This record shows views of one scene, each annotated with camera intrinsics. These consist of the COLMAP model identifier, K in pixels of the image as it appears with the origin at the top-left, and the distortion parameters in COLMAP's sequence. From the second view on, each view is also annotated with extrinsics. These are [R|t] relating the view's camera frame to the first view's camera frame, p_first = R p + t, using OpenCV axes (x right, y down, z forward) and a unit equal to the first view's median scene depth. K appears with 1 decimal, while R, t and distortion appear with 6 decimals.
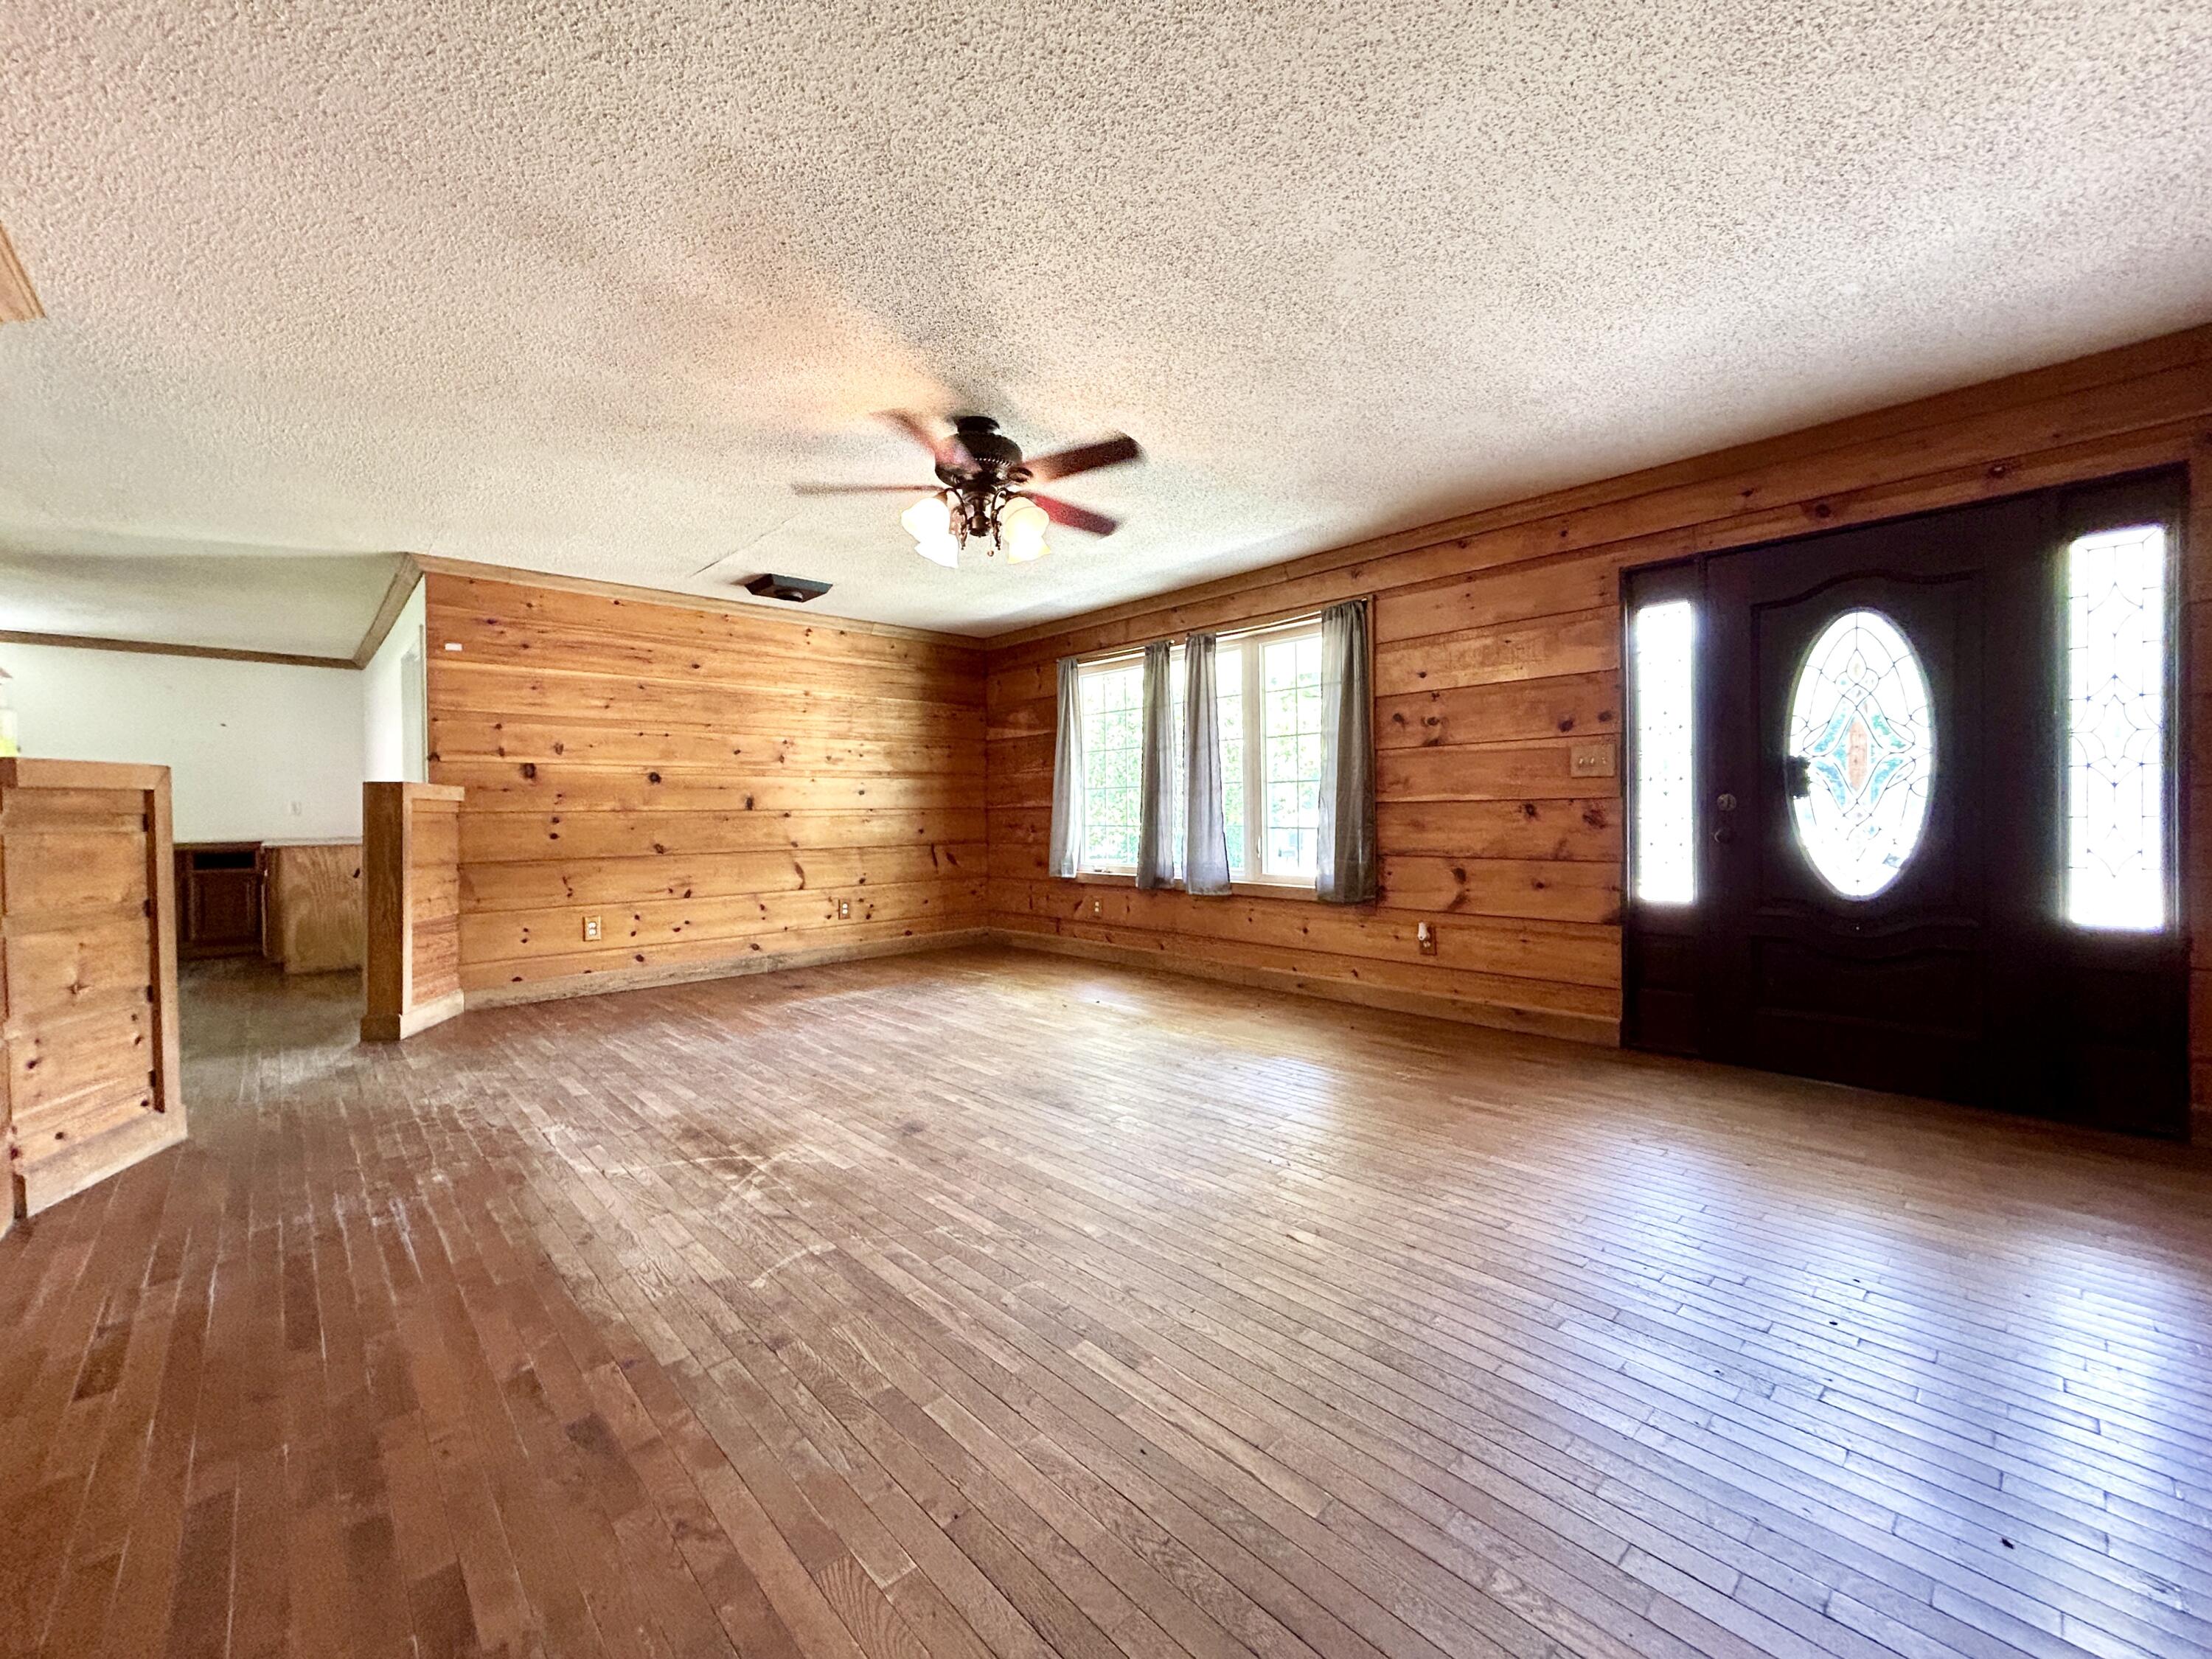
lens RADIAL K [[894.0, 0, 1100.2], [0, 894.0, 823.5], [0, 0, 1]] dist [-0.002481, 0.000888]
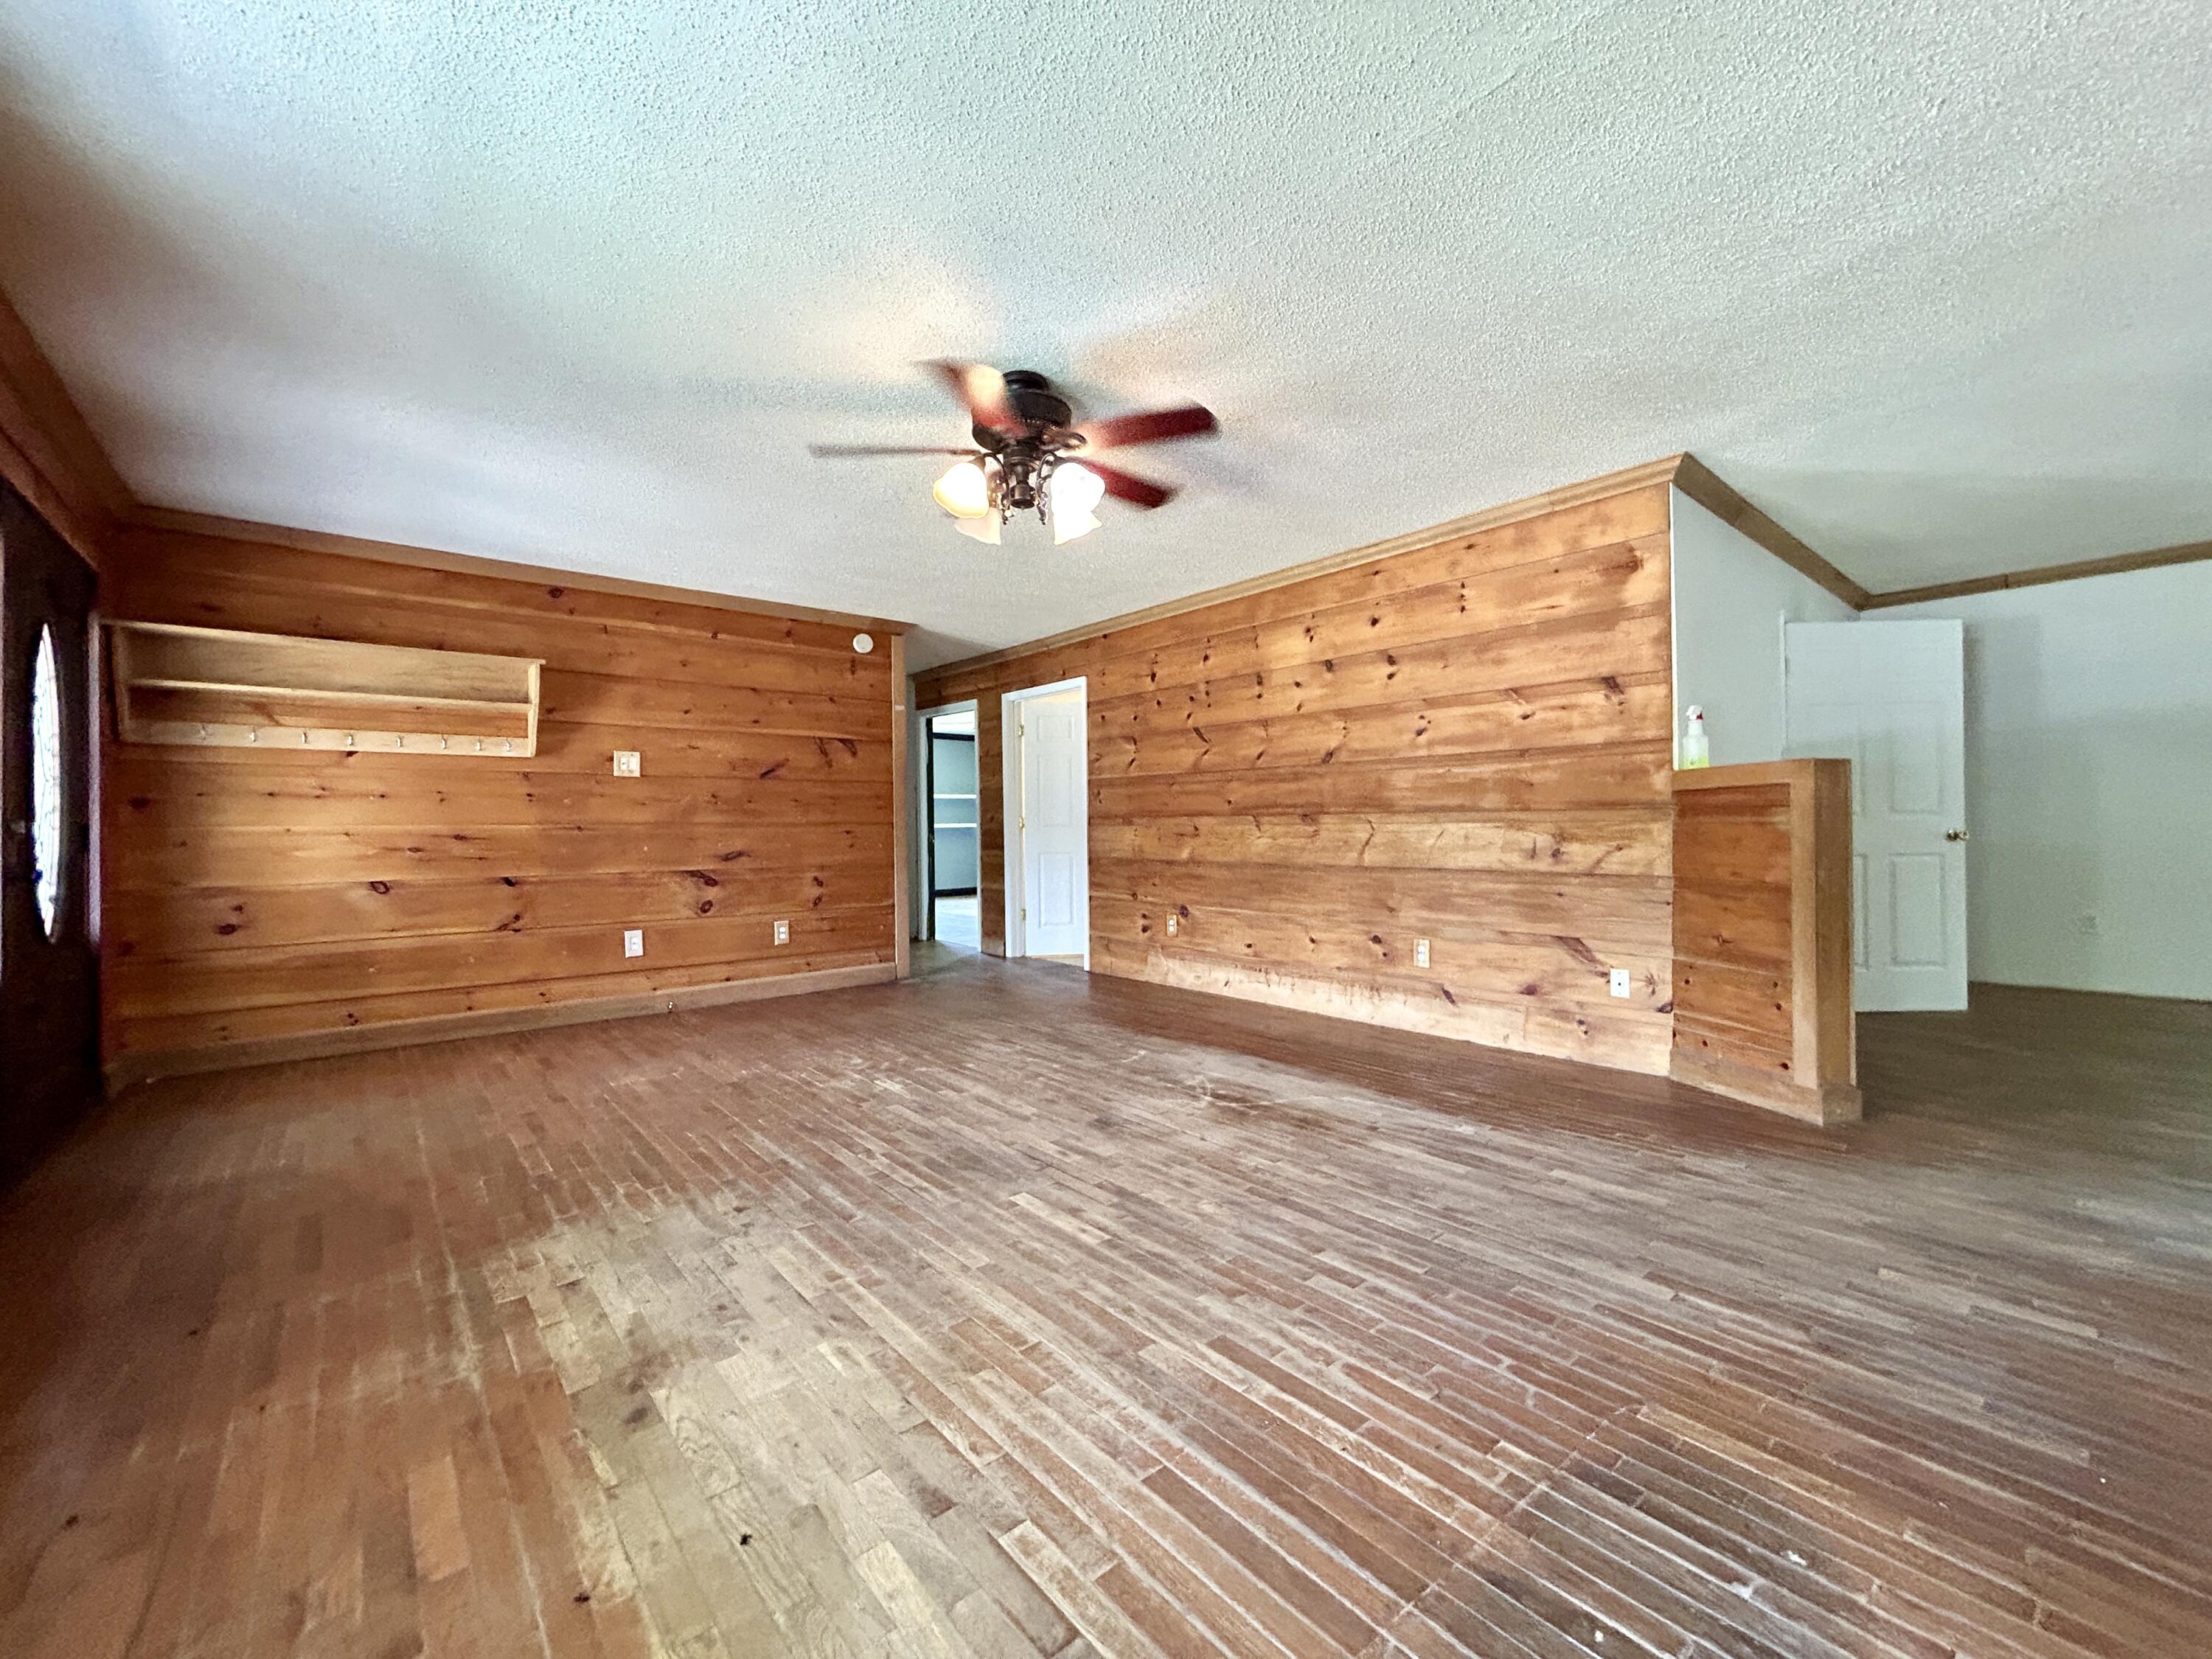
lens RADIAL K [[894.0, 0, 1096.4], [0, 894.0, 820.7], [0, 0, 1]] dist [-0.002481, 0.000888]
pose [[-0.998379, 0.024487, 0.051371, -0.151713], [0.024690, 0.999690, 0.003316, -0.008728], [-0.051274, 0.004579, -0.998674, 1.168614]]
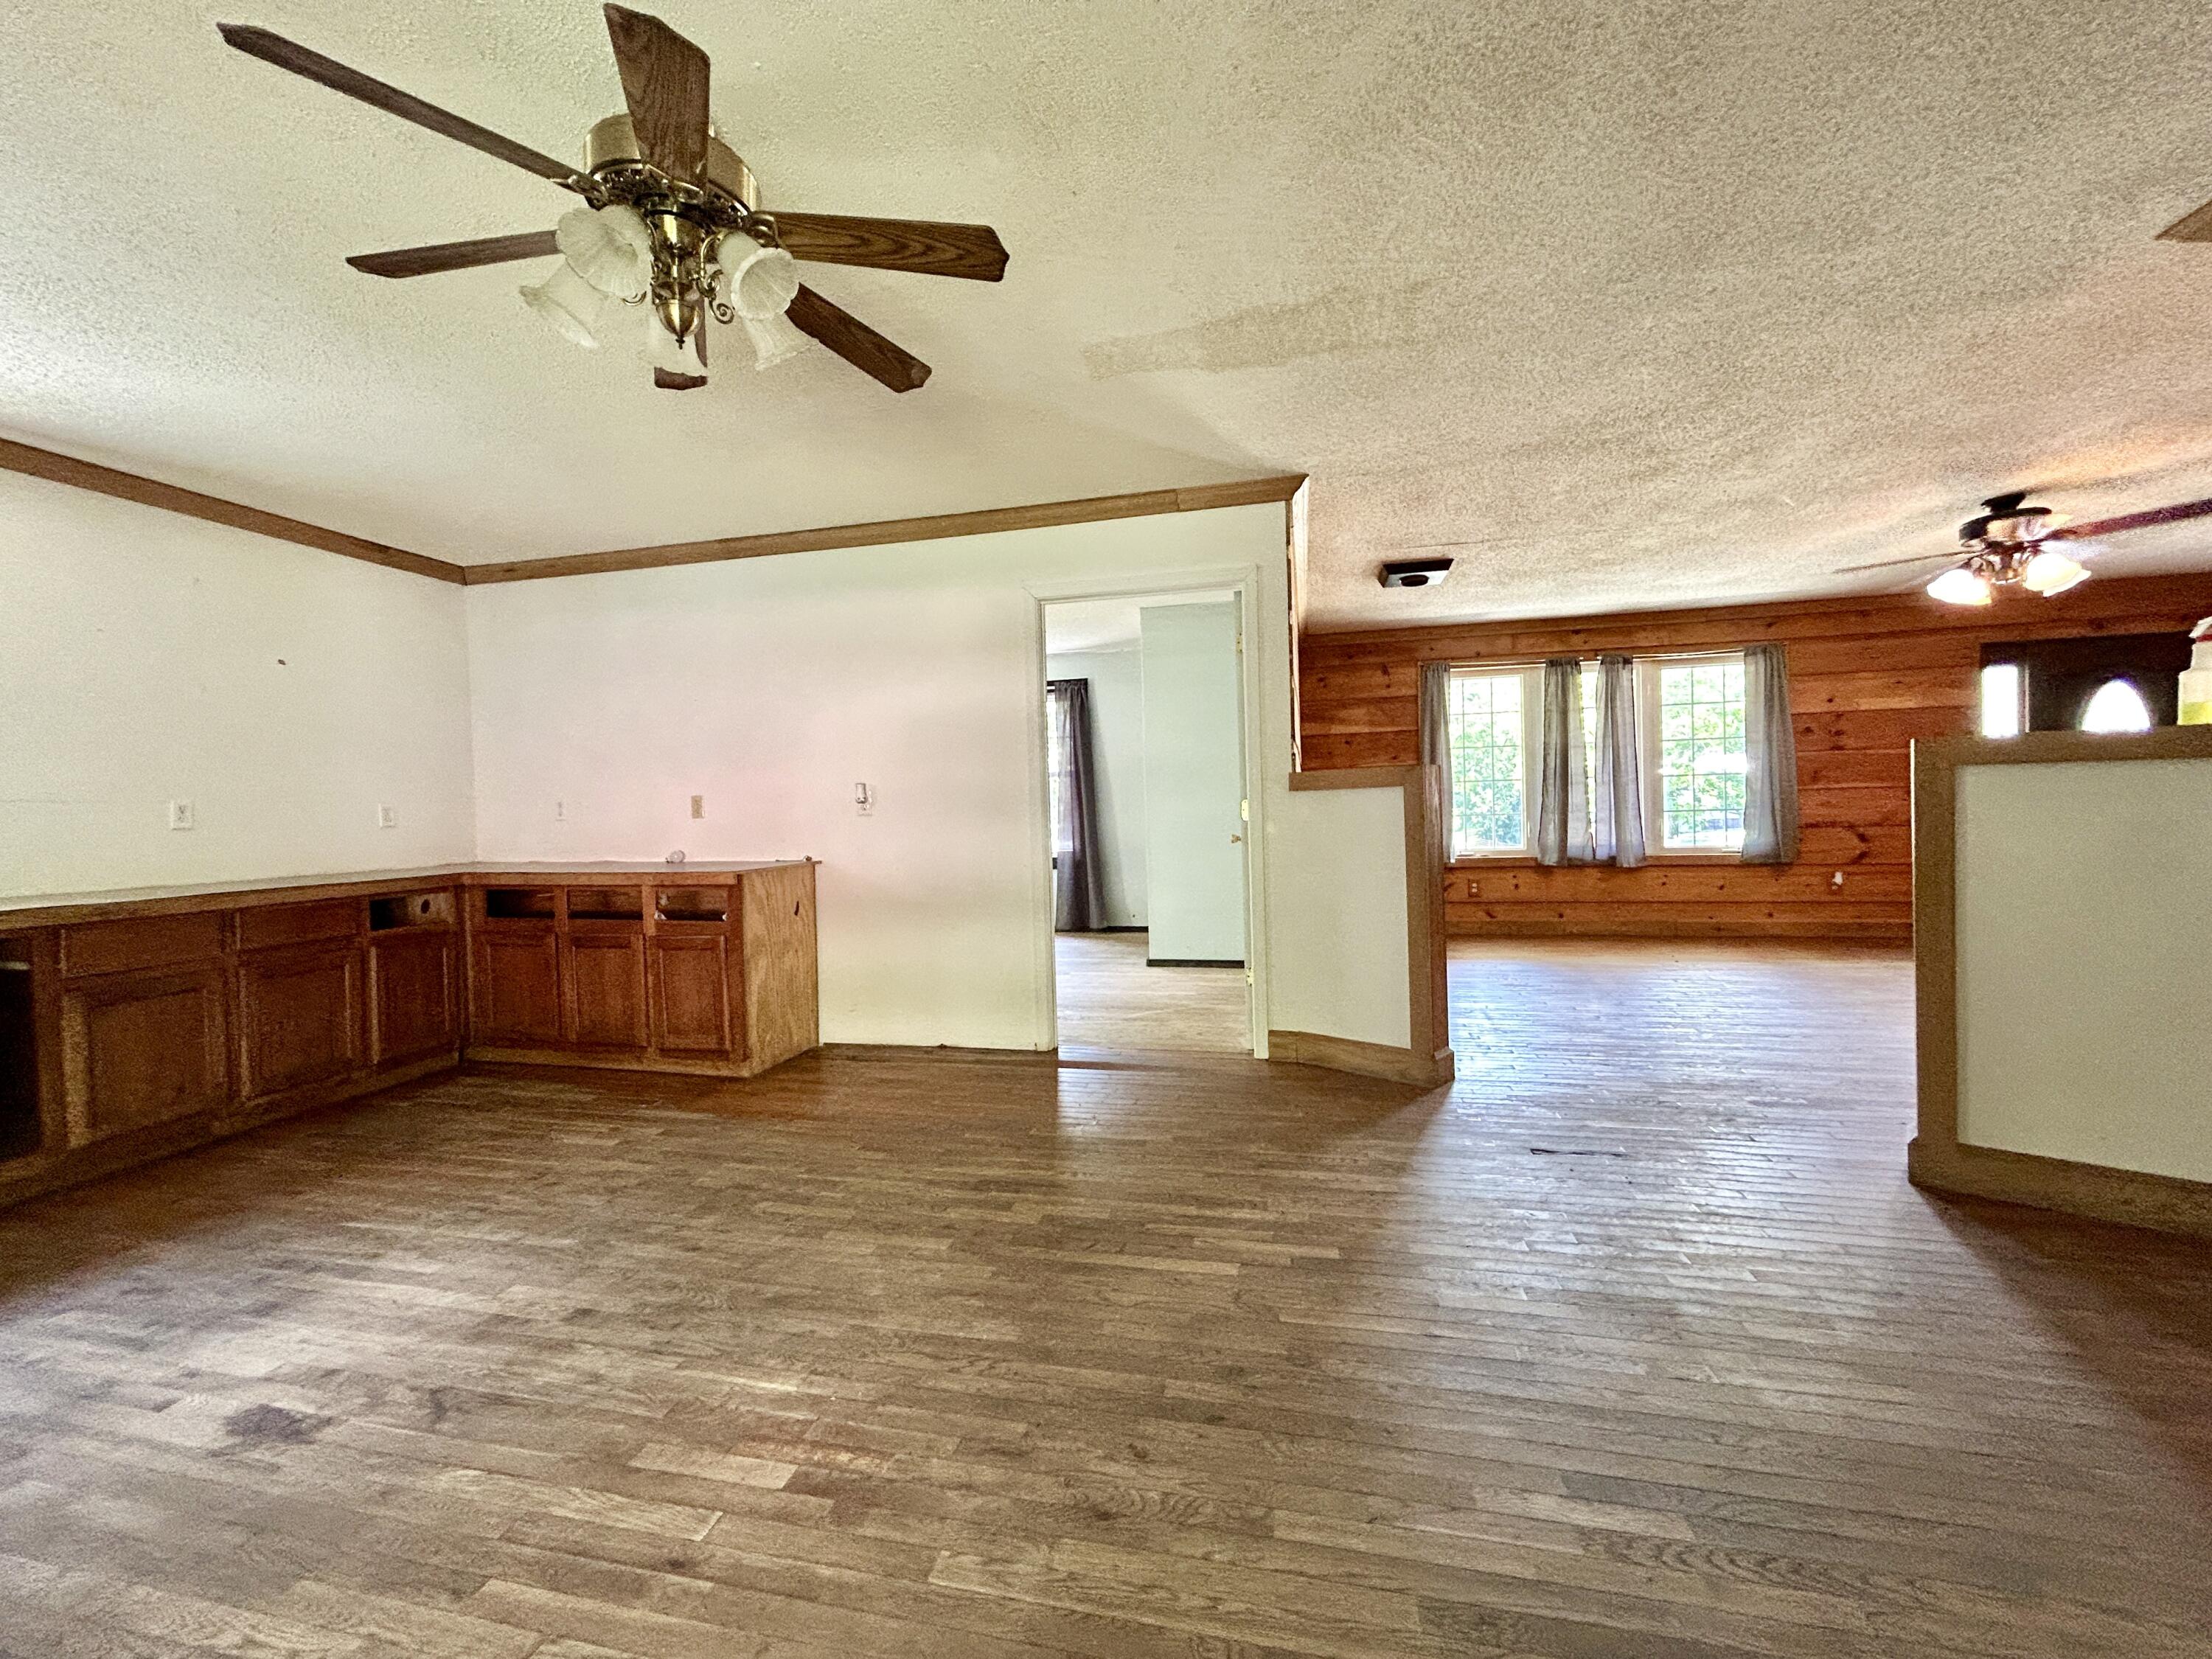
lens RADIAL K [[894.0, 0, 1093.4], [0, 894.0, 829.6], [0, 0, 1]] dist [-0.002481, 0.000888]
pose [[0.831066, -0.028474, 0.555444, -1.246374], [0.025866, 0.999587, 0.012541, -0.006311], [-0.555572, 0.003945, 0.831459, 0.404821]]
